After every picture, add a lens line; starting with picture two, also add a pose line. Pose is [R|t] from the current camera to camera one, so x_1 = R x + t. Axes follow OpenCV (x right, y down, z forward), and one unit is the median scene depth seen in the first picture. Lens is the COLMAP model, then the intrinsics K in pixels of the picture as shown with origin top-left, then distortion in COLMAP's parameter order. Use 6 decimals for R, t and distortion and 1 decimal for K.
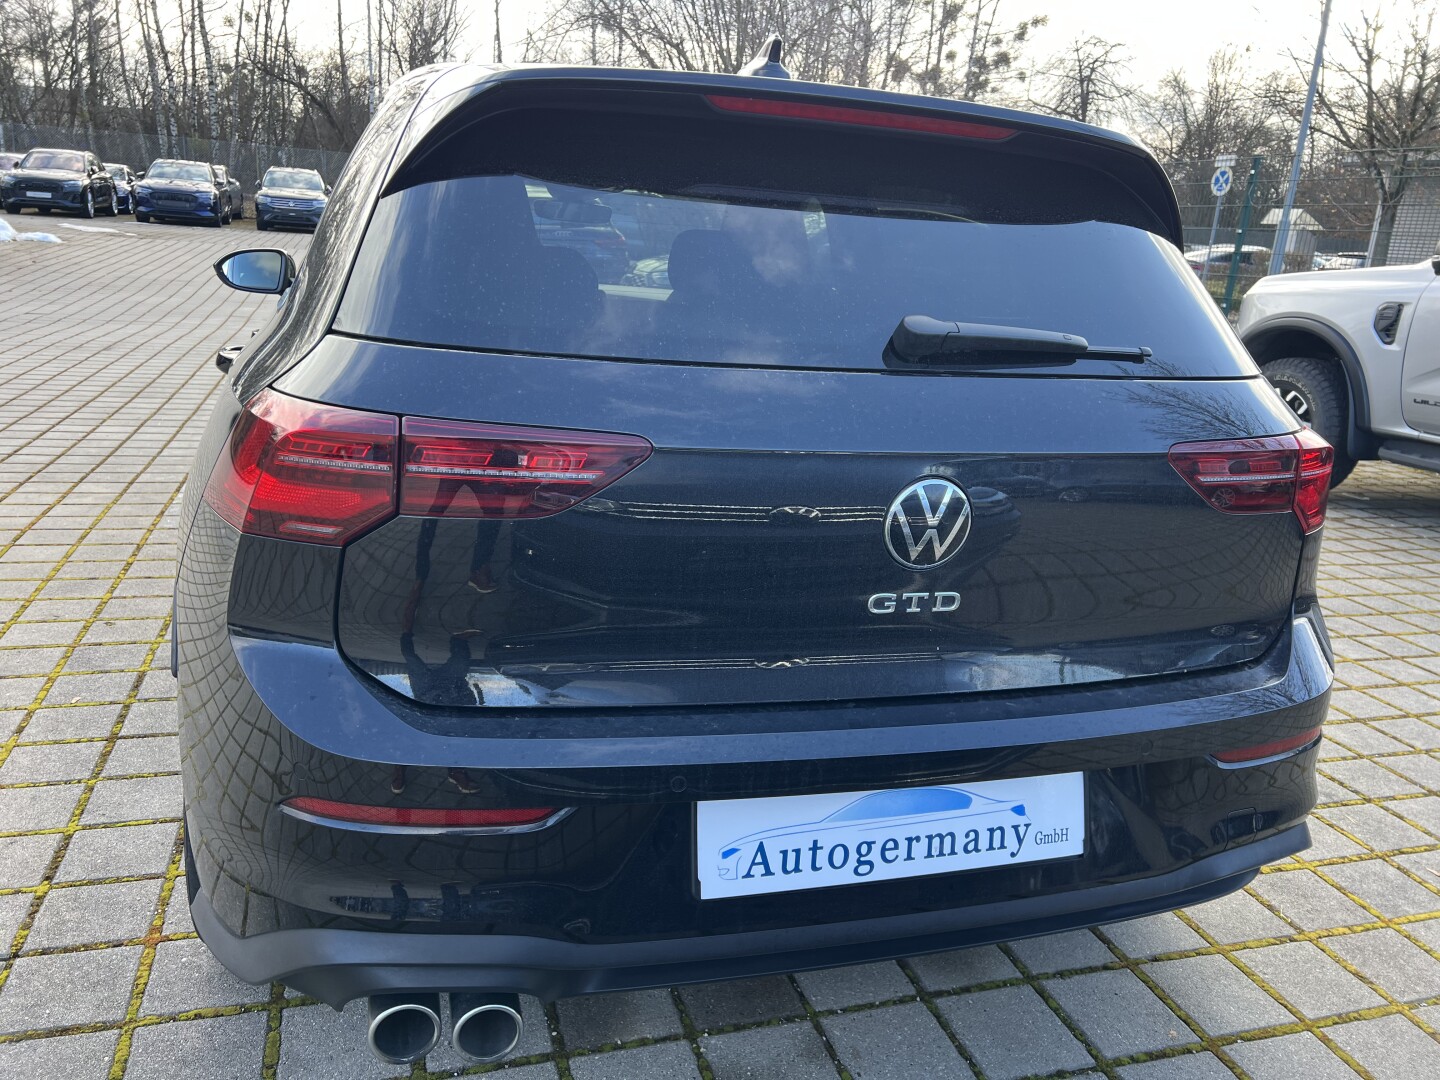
lens RADIAL K [[1056.5, 0, 708.3], [0, 1056.5, 535.3], [0, 0, 1]] dist [0.068172, -0.073736]
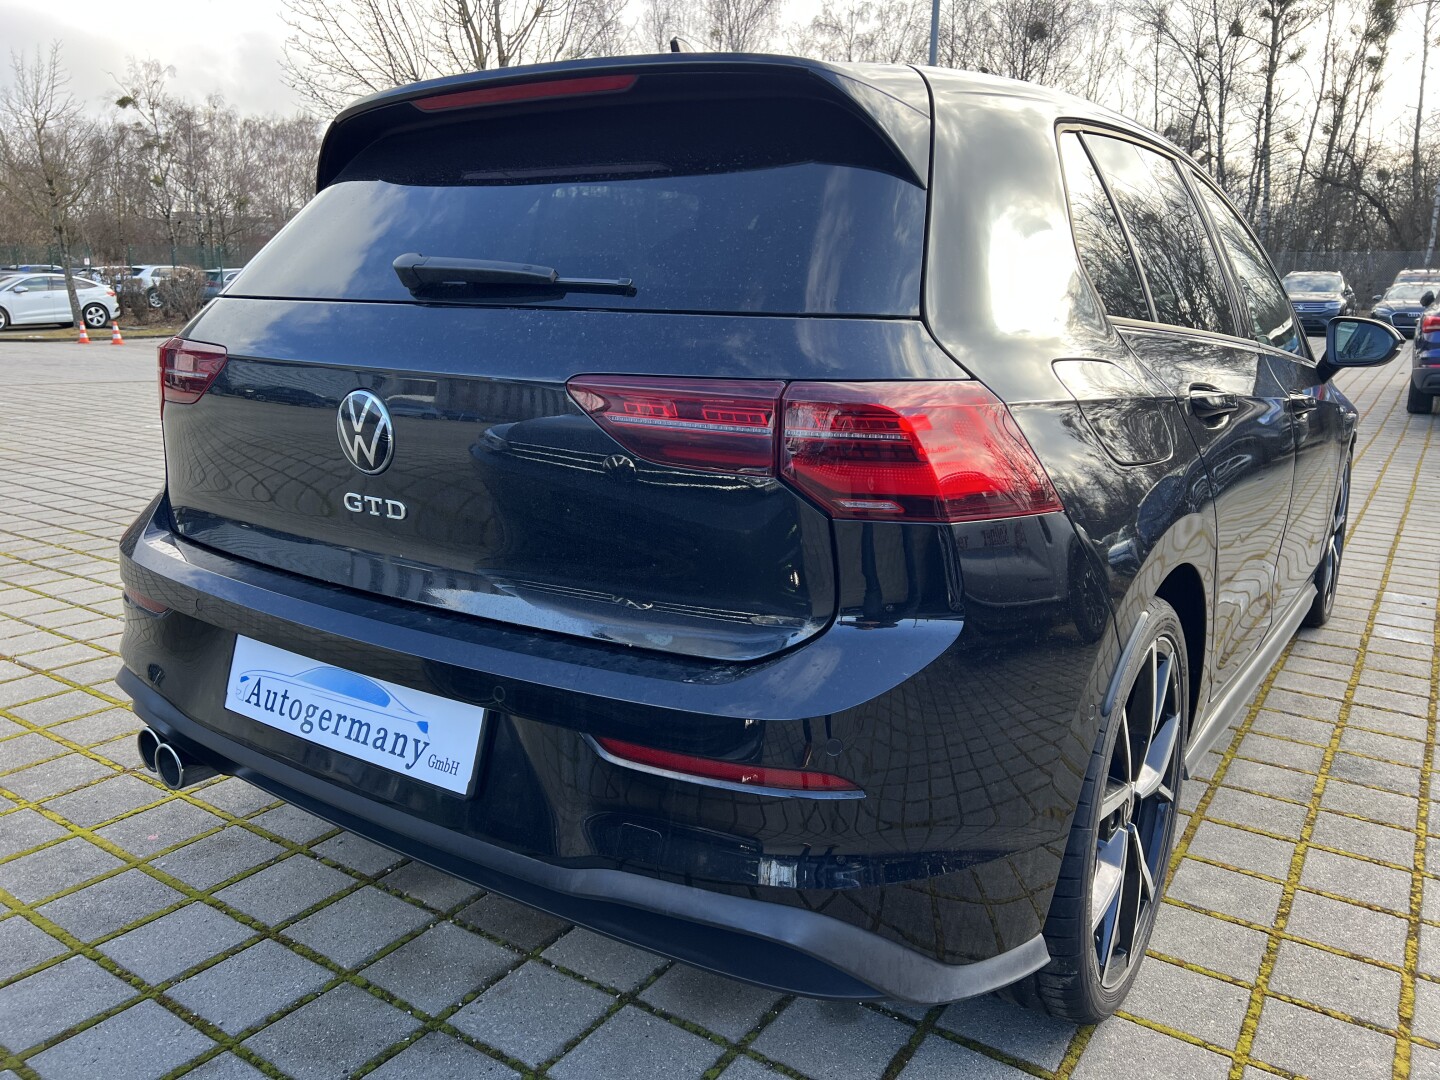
lens RADIAL K [[1057.1, 0, 727.0], [0, 1057.1, 532.4], [0, 0, 1]] dist [0.063287, -0.068016]
pose [[0.638133, 0.103751, -0.762904, 1.155623], [-0.181027, 0.983319, -0.017695, 0.038718], [0.748342, 0.149398, 0.646270, 0.499842]]
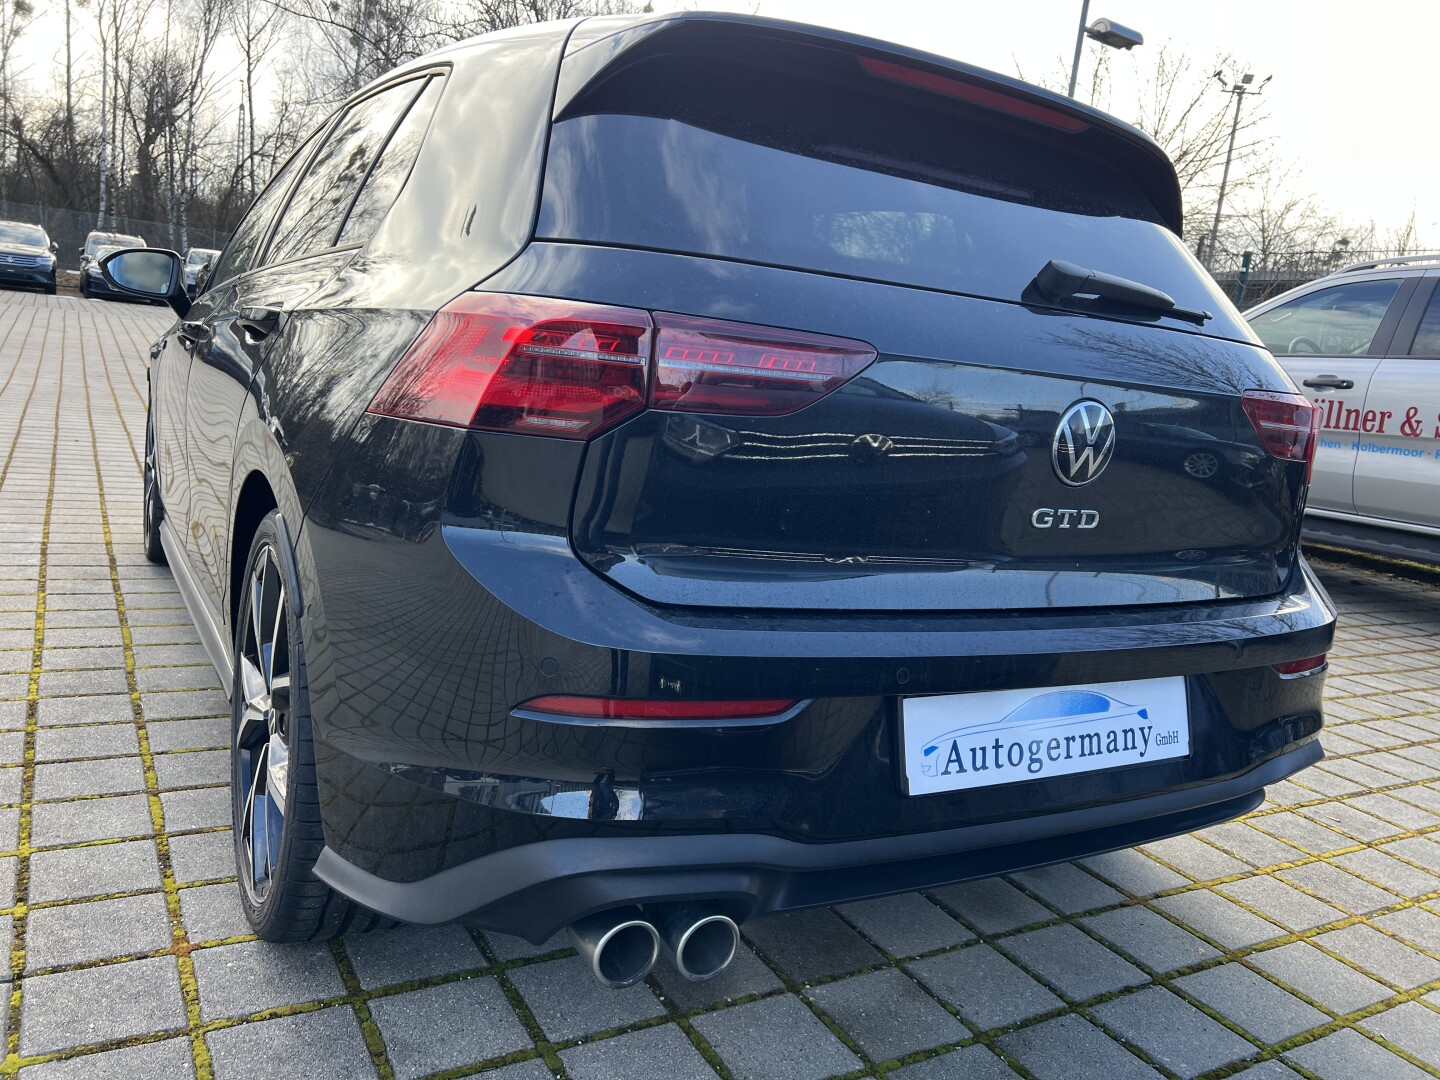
lens RADIAL K [[1057.1, 0, 727.0], [0, 1057.1, 532.4], [0, 0, 1]] dist [0.063287, -0.068016]
pose [[0.972839, 0.000895, 0.231481, -0.357127], [0.018169, 0.996612, -0.080209, 0.142464], [-0.230768, 0.082236, 0.969527, 0.016118]]
